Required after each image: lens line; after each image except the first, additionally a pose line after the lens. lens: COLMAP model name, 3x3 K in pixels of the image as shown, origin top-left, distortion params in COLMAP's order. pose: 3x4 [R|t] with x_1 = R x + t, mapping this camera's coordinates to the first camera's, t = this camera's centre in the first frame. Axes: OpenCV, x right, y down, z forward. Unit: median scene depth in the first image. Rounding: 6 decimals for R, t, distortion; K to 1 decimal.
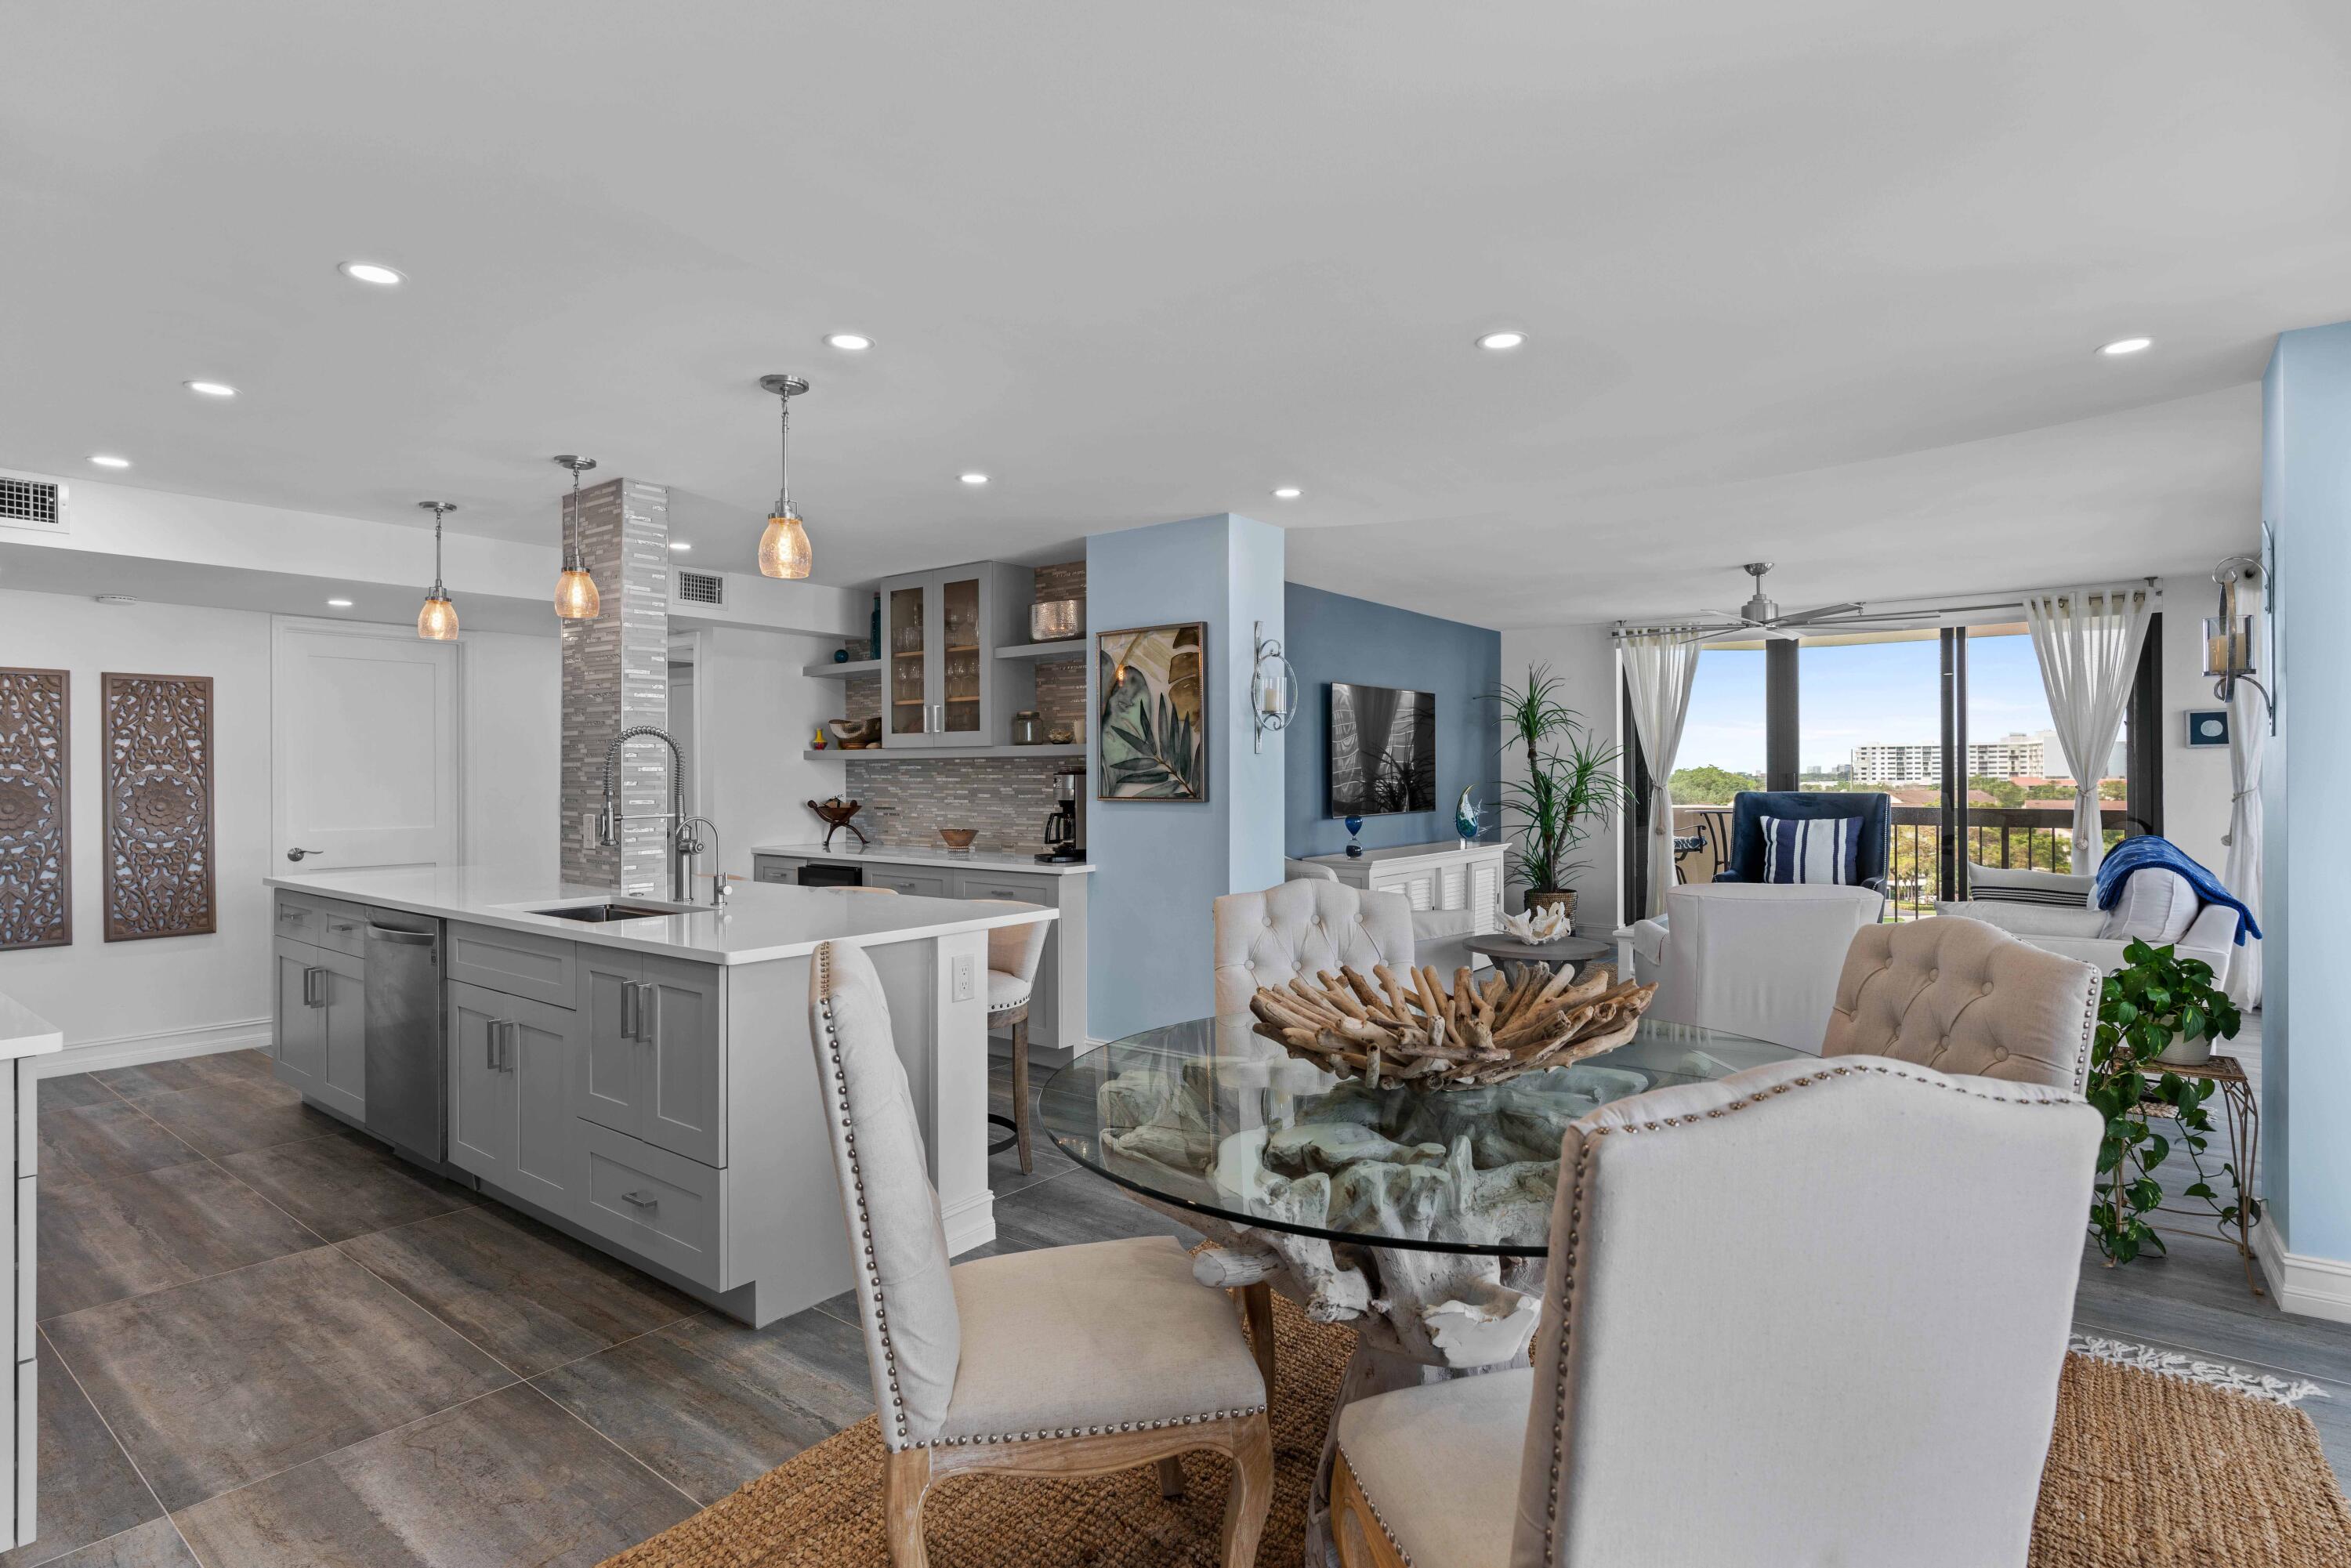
lens RADIAL K [[1187.2, 0, 1175.5], [0, 1187.2, 784.0], [0, 0, 1]] dist [-0.001820, -0.000001]
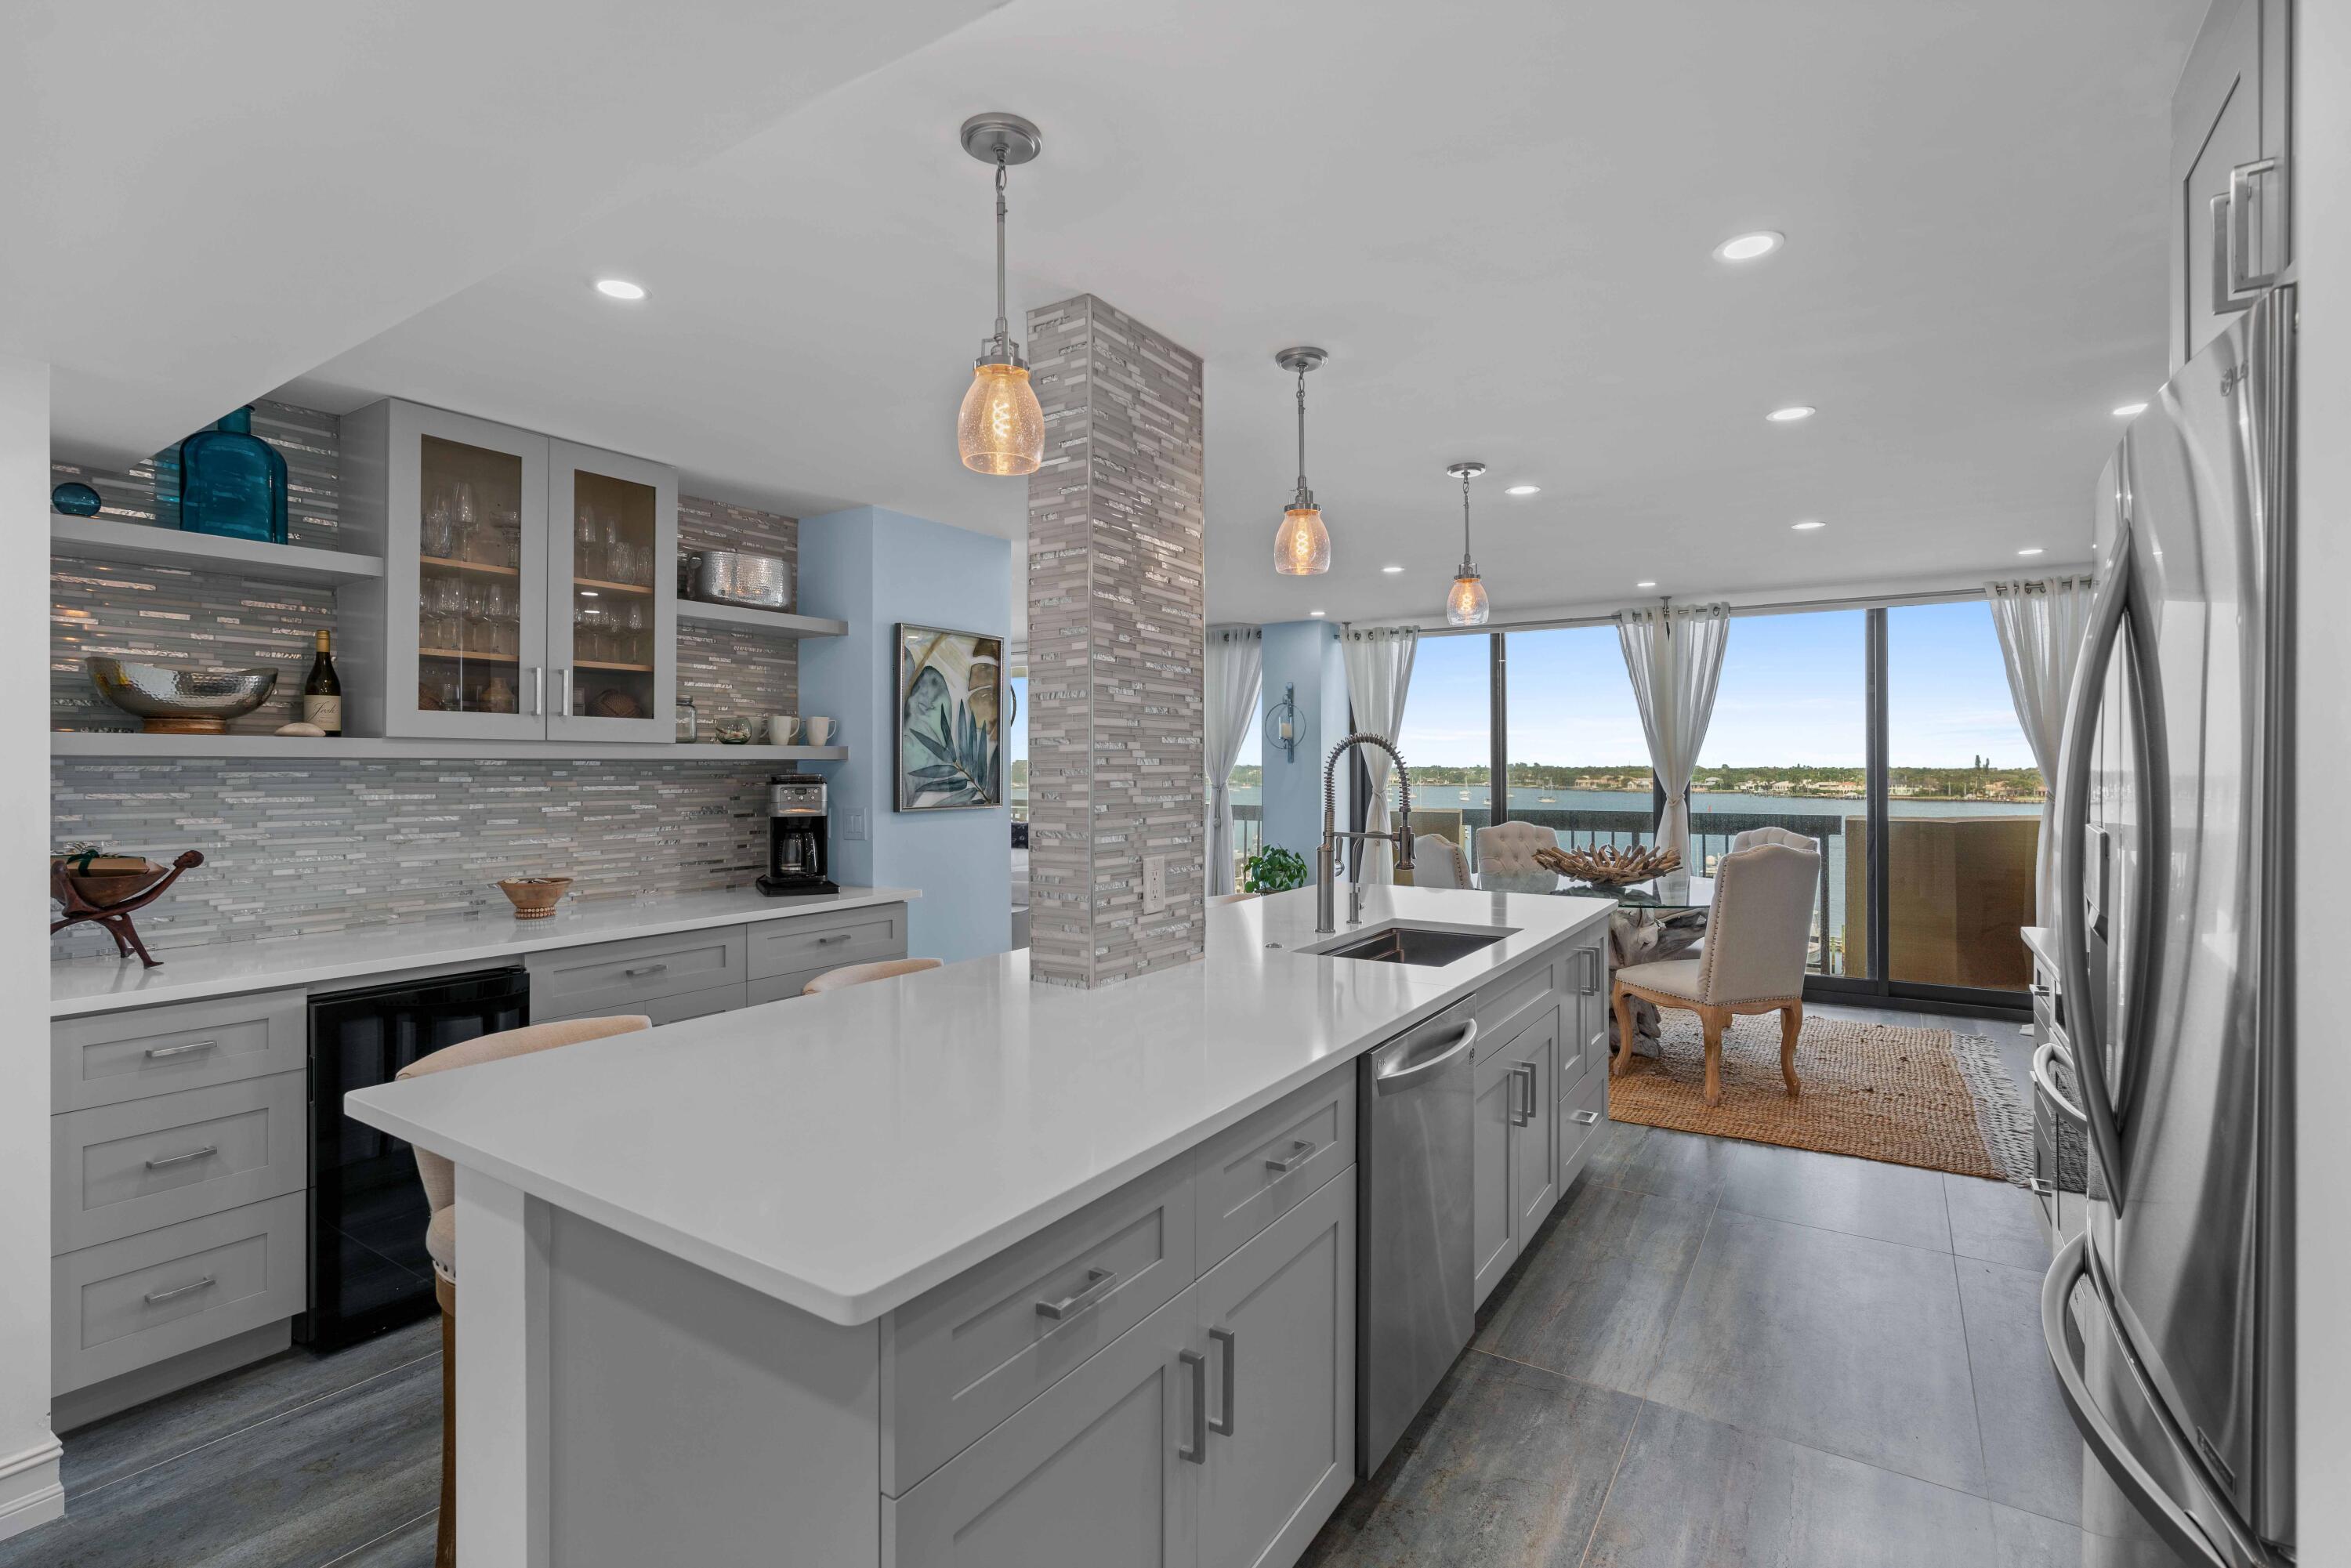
lens RADIAL K [[1065.4, 0, 1175.5], [0, 1065.4, 784.0], [0, 0, 1]] dist [0.000205, -0.000032]
pose [[-0.073283, -0.011963, 0.997239, -0.903950], [0.009526, 0.999874, 0.012695, -0.015908], [-0.997266, 0.010430, -0.073160, 0.885566]]
